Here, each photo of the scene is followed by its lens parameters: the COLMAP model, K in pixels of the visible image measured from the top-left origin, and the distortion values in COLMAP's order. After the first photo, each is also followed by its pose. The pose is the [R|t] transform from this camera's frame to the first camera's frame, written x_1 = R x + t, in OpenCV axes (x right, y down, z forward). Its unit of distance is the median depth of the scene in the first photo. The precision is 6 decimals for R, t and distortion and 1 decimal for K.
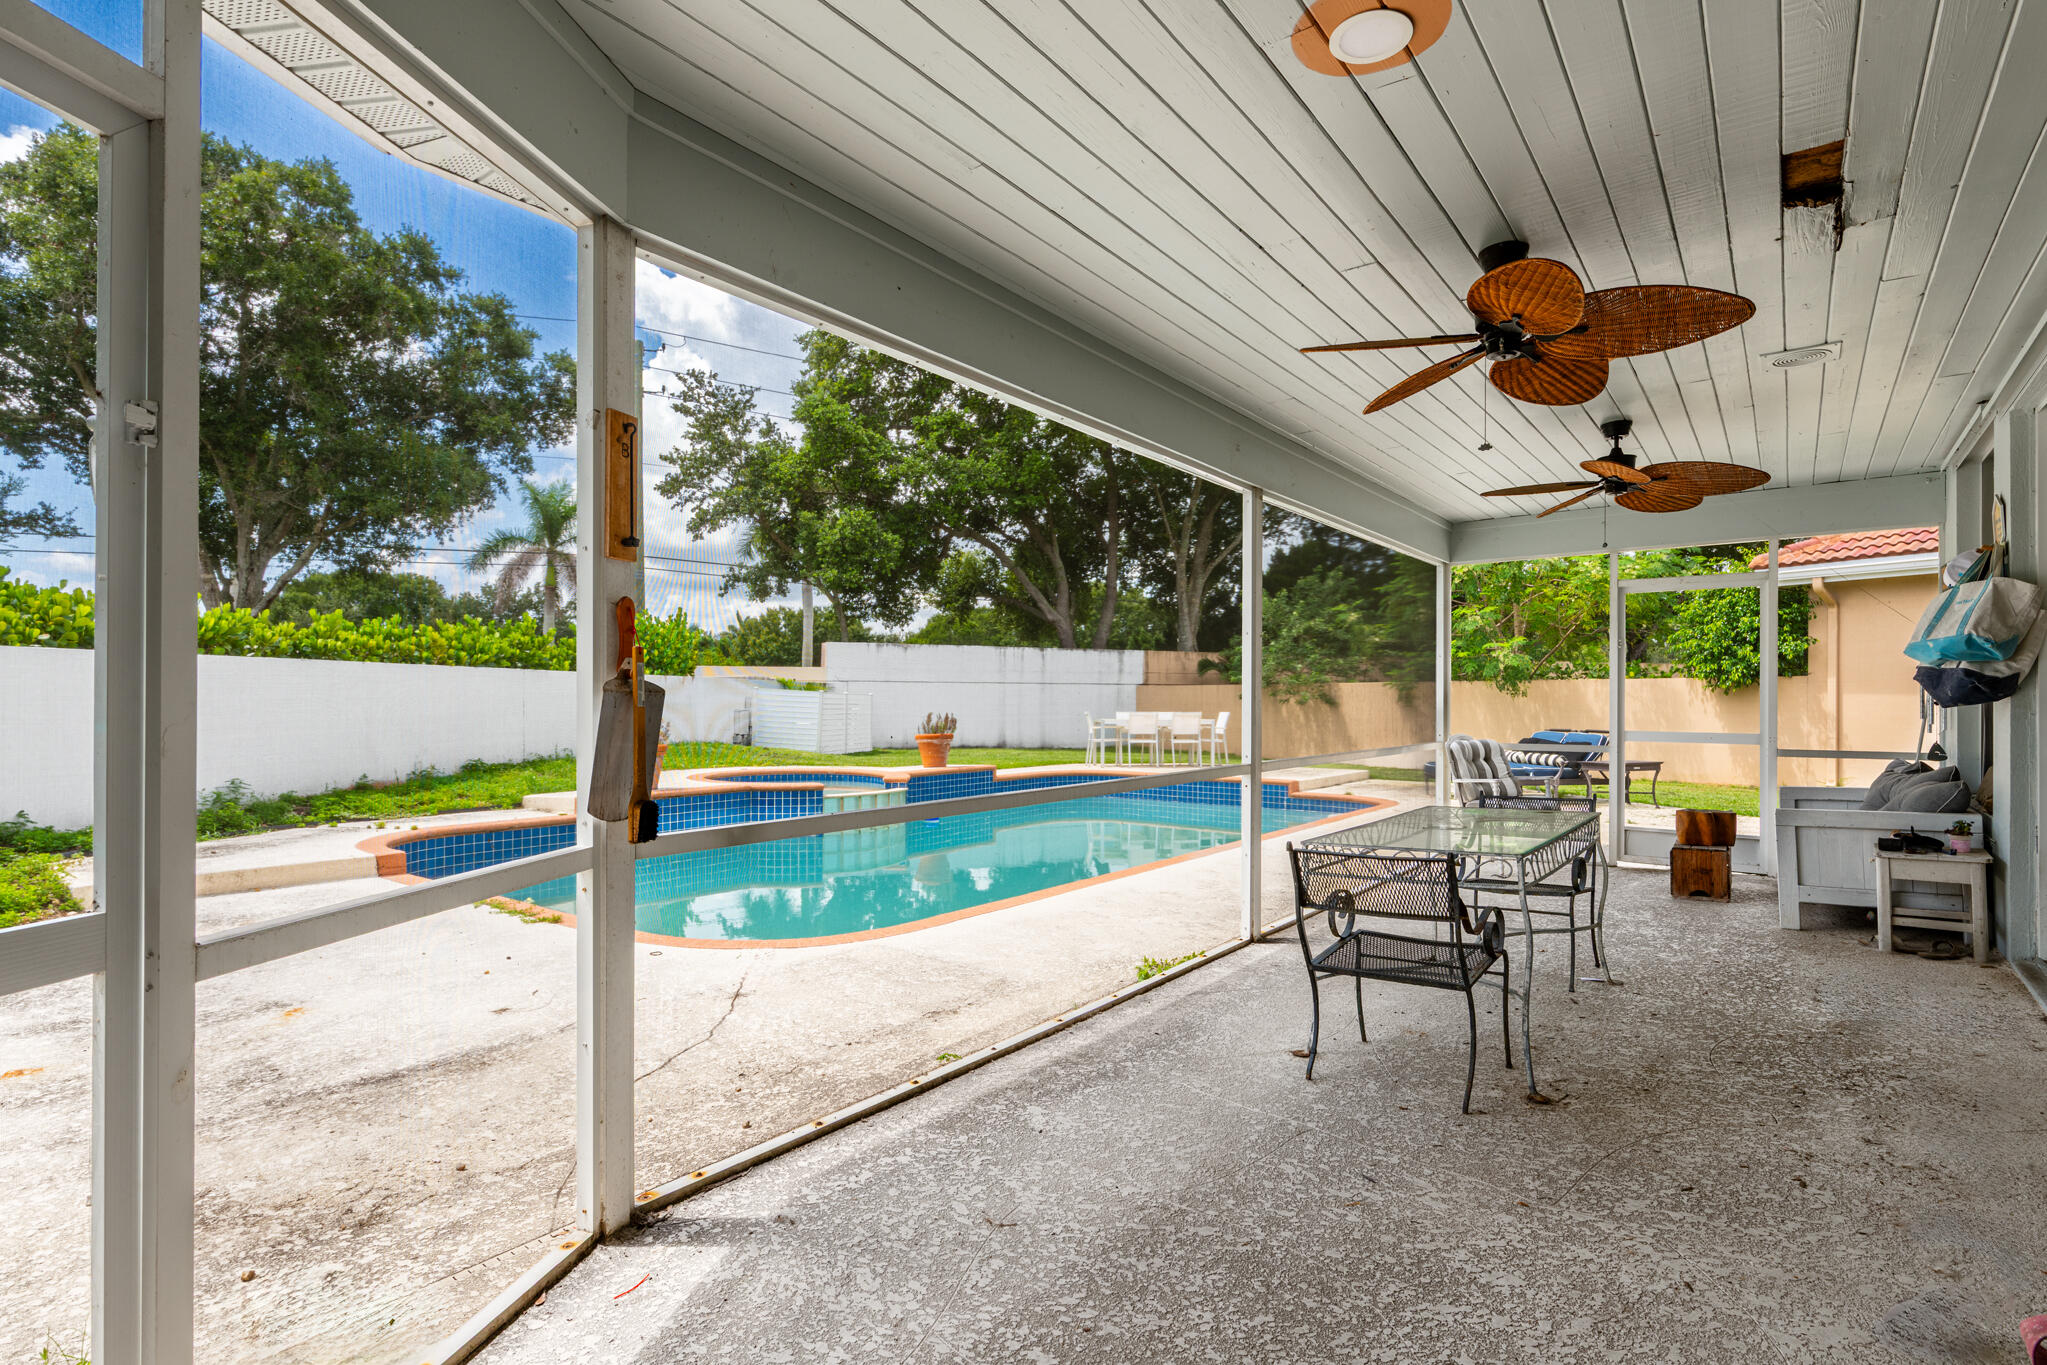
lens RADIAL K [[1024.2, 0, 1025.4], [0, 1024.2, 686.7], [0, 0, 1]] dist [0.003359, 0.000247]
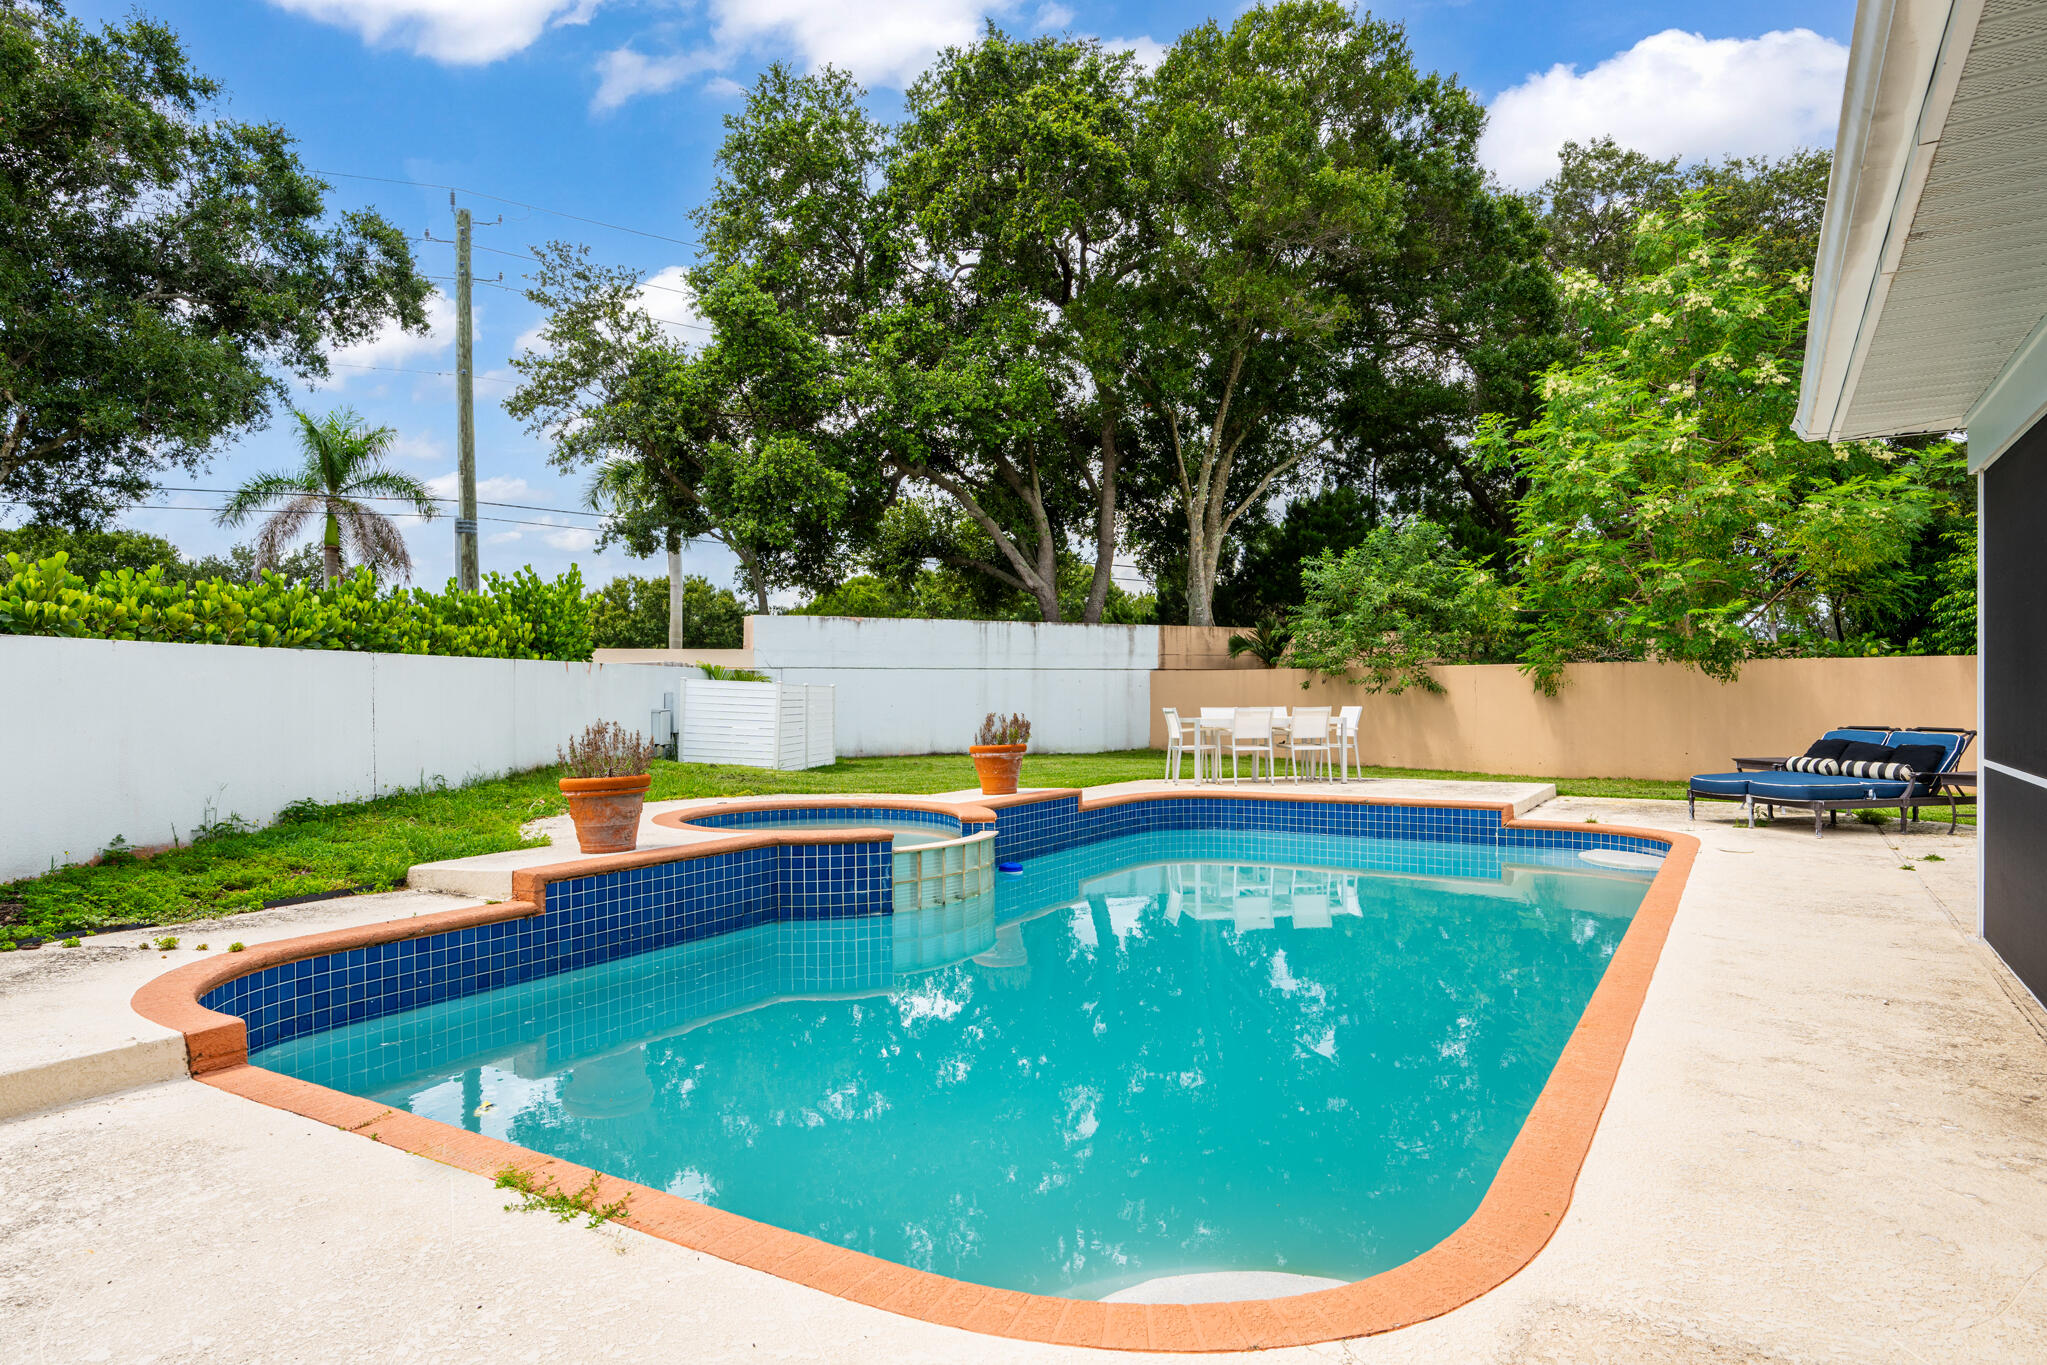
lens RADIAL K [[1210.3, 0, 1022.4], [0, 1210.3, 689.2], [0, 0, 1]] dist [0.000579, -0.000263]
pose [[0.995211, -0.009137, 0.097326, -0.085757], [0.007844, 0.999876, 0.013665, -0.000742], [-0.097439, -0.012836, 0.995159, 0.115469]]
